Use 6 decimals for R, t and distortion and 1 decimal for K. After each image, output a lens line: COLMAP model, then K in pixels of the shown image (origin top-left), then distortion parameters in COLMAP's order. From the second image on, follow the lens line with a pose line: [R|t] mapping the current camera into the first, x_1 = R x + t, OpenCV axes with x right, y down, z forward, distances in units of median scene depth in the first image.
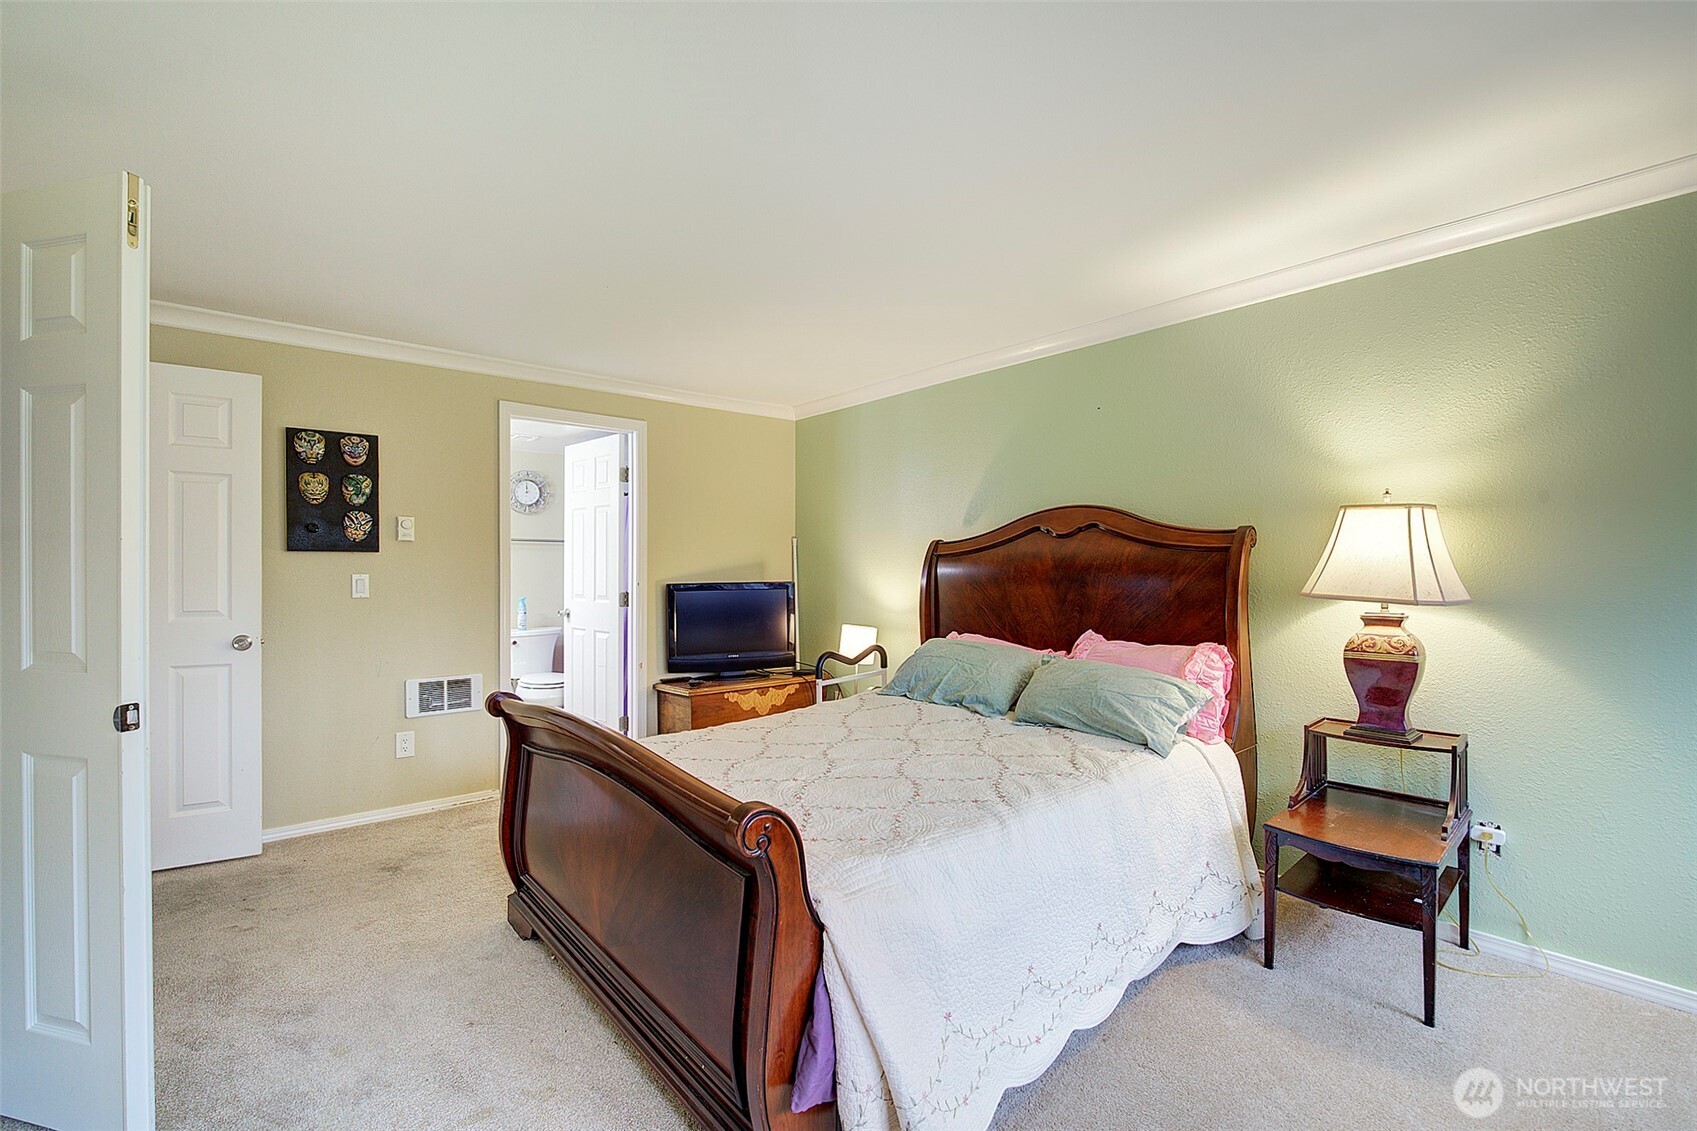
lens RADIAL K [[733.4, 0, 857.1], [0, 733.4, 573.0], [0, 0, 1]] dist [0.001517, 0.000389]
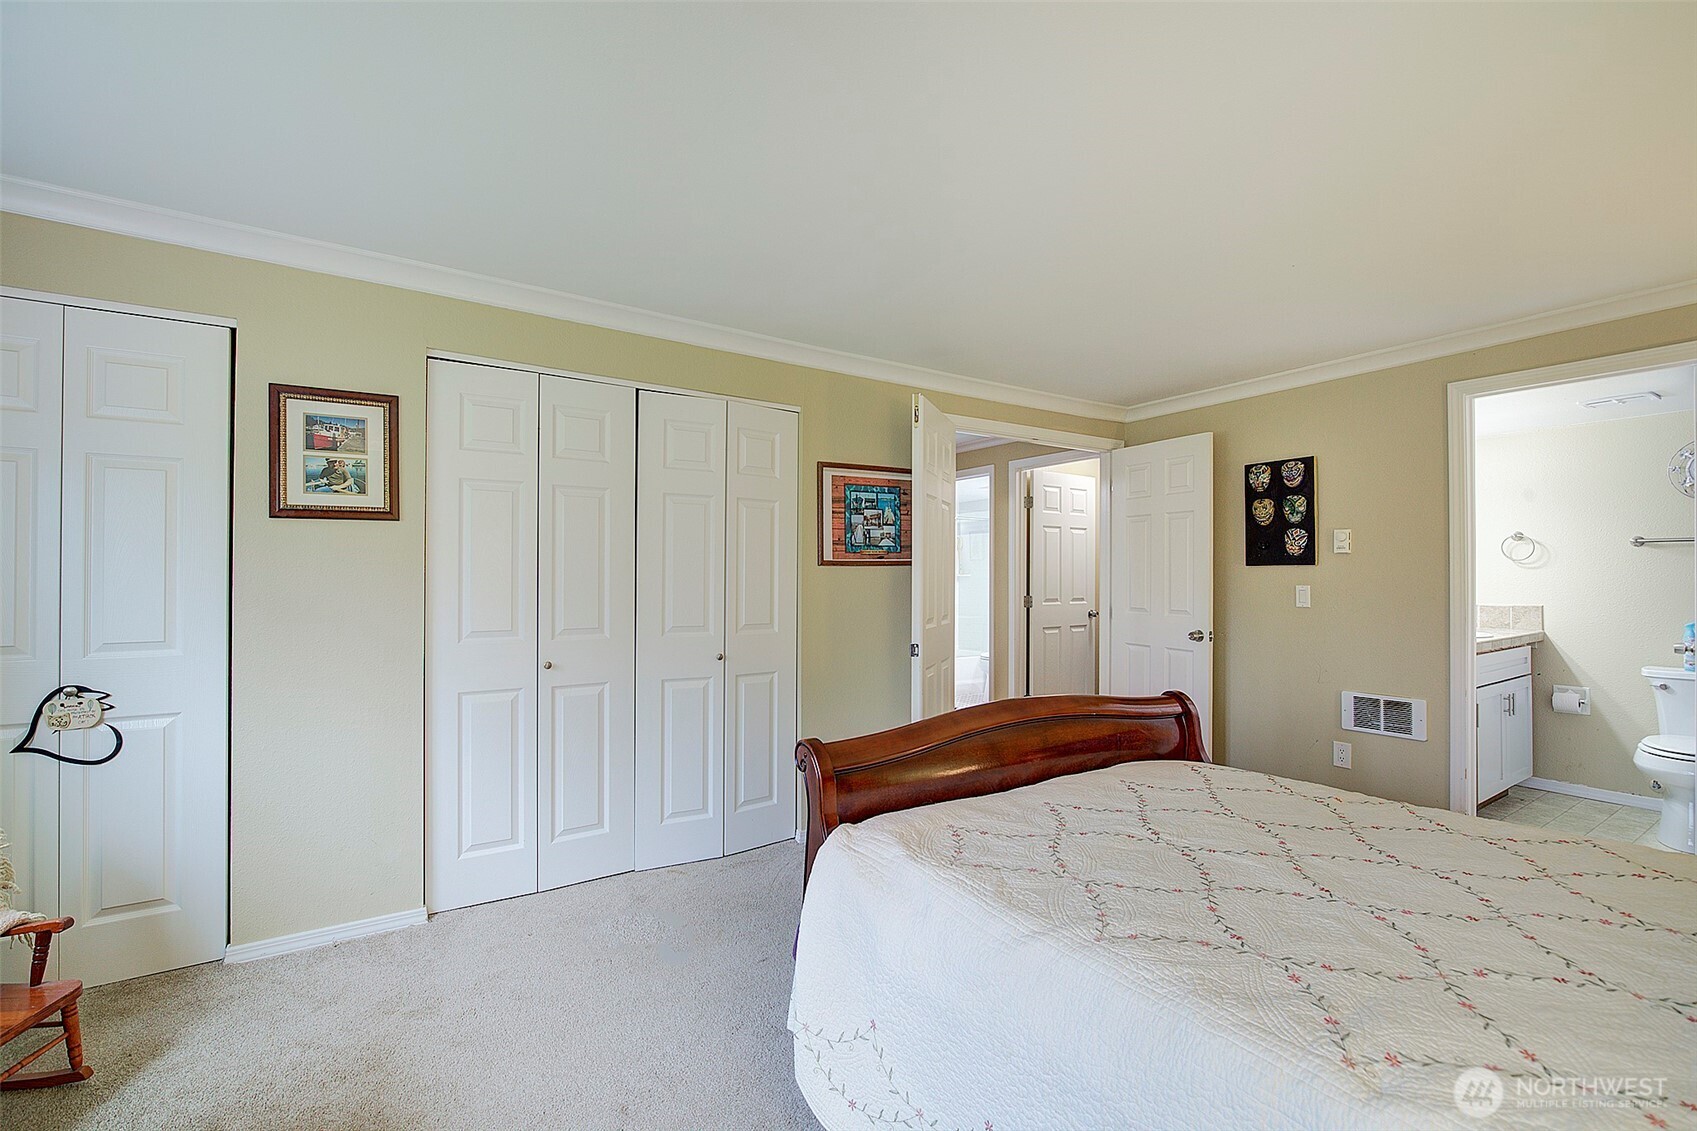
lens RADIAL K [[733.4, 0, 850.8], [0, 733.4, 570.6], [0, 0, 1]] dist [0.001517, 0.000389]
pose [[-0.119470, -0.011183, -0.992775, 0.489938], [-0.008377, 0.999912, -0.010255, -0.003603], [0.992802, 0.007091, -0.119554, 0.466422]]
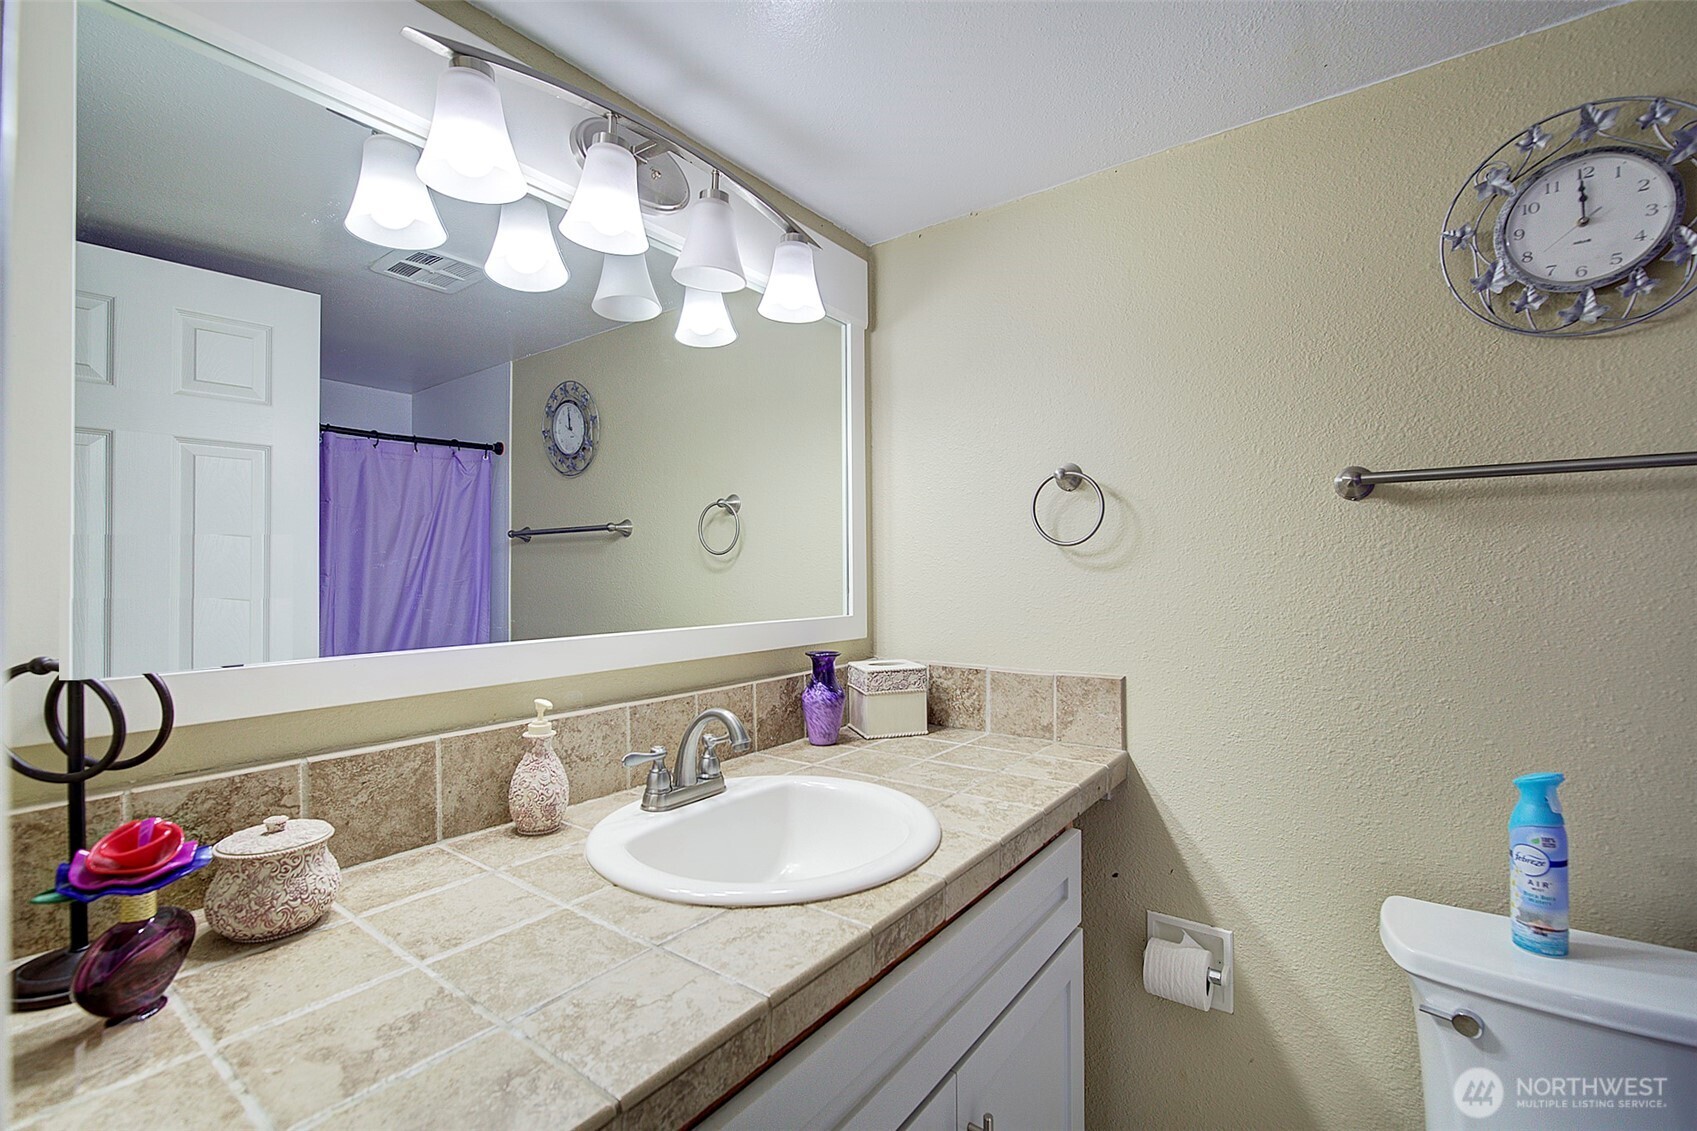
lens RADIAL K [[733.4, 0, 853.2], [0, 733.4, 568.0], [0, 0, 1]] dist [0.001517, 0.000389]
pose [[0.227157, -0.007880, -0.973826, -0.483477], [-0.002928, 0.999957, -0.008774, -0.025797], [0.973854, 0.004845, 0.227125, 1.213874]]
